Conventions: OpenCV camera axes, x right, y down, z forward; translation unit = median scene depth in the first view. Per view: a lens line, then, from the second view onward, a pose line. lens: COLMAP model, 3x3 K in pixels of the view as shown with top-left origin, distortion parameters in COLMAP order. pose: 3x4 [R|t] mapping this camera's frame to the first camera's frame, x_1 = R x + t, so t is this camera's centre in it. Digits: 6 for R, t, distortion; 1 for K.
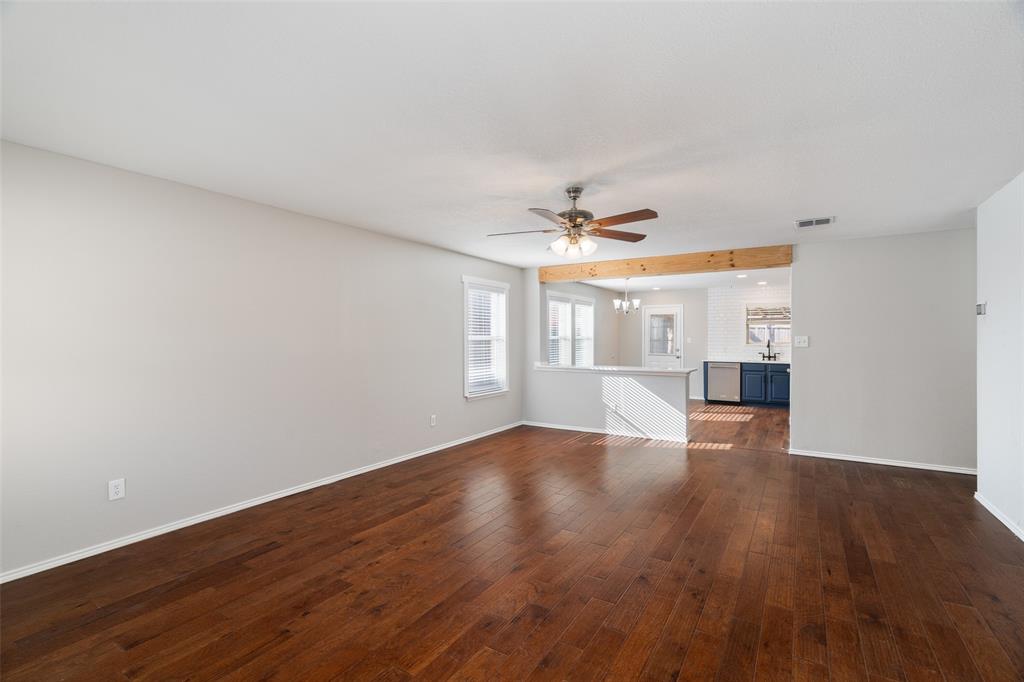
lens RADIAL K [[469.5, 0, 512.0], [0, 469.5, 341.0], [0, 0, 1]] dist [-0.002709, 0.000603]
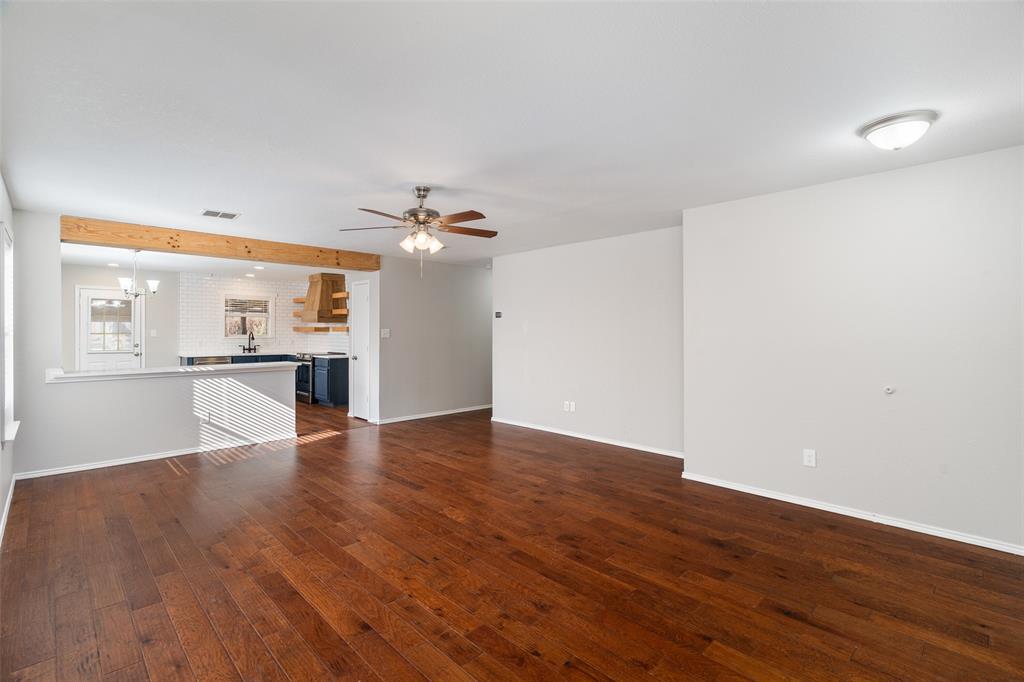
lens RADIAL K [[487.3, 0, 515.3], [0, 487.3, 327.0], [0, 0, 1]] dist [0.000914, 0.000753]
pose [[0.217082, 0.007461, 0.976125, -0.803470], [0.005648, 0.999944, -0.008899, -0.002398], [-0.976137, 0.007445, 0.217028, 0.512759]]
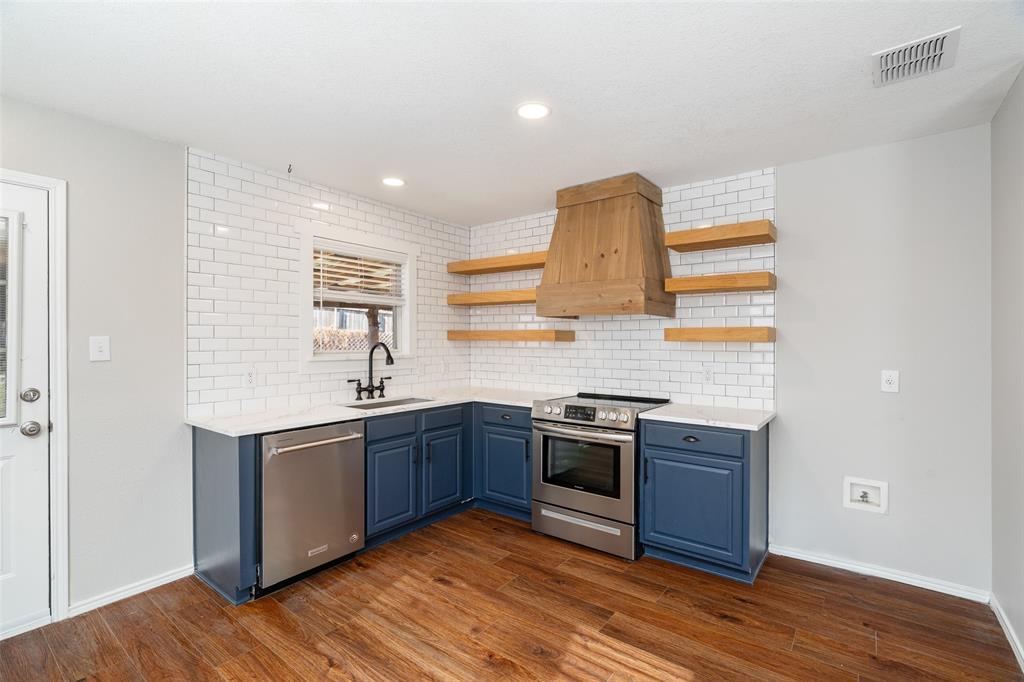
lens RADIAL K [[481.4, 0, 517.9], [0, 481.4, 340.9], [0, 0, 1]] dist [-0.001703, 0.000111]
pose [[0.083751, -0.001208, 0.996486, 0.412878], [0.006763, 0.999977, 0.000644, -0.008641], [-0.996464, 0.006685, 0.083757, 1.984511]]
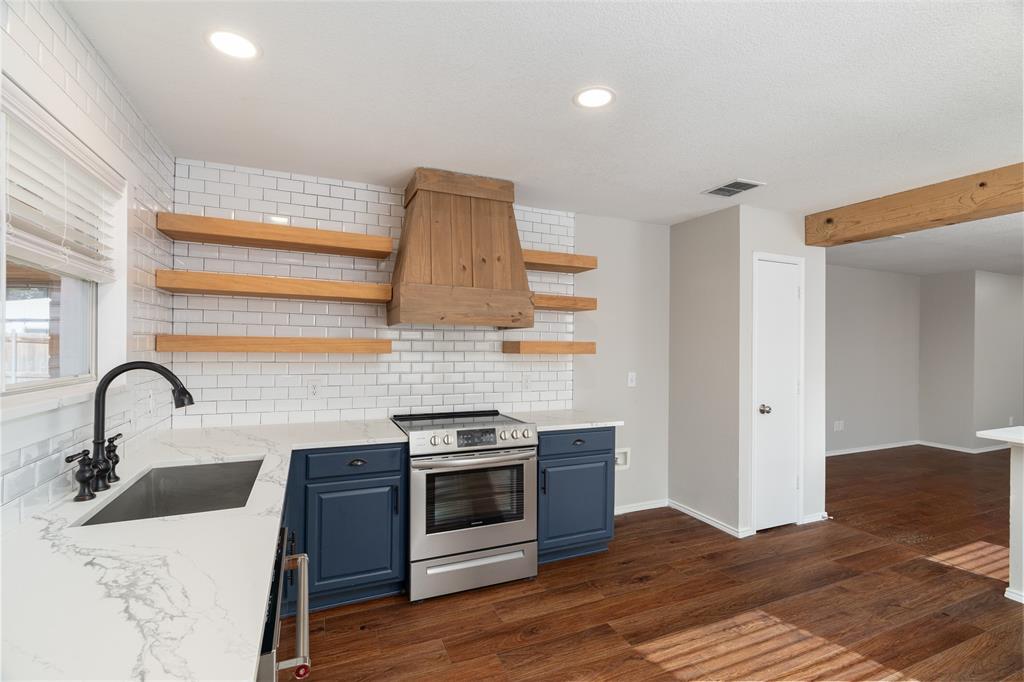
lens RADIAL K [[460.3, 0, 528.9], [0, 460.3, 341.3], [0, 0, 1]] dist [-0.001443, 0.000276]
pose [[-0.838243, -0.006399, 0.545259, 0.773883], [-0.007949, 0.999968, -0.000485, -0.026175], [-0.545239, -0.004741, -0.838268, 2.445381]]
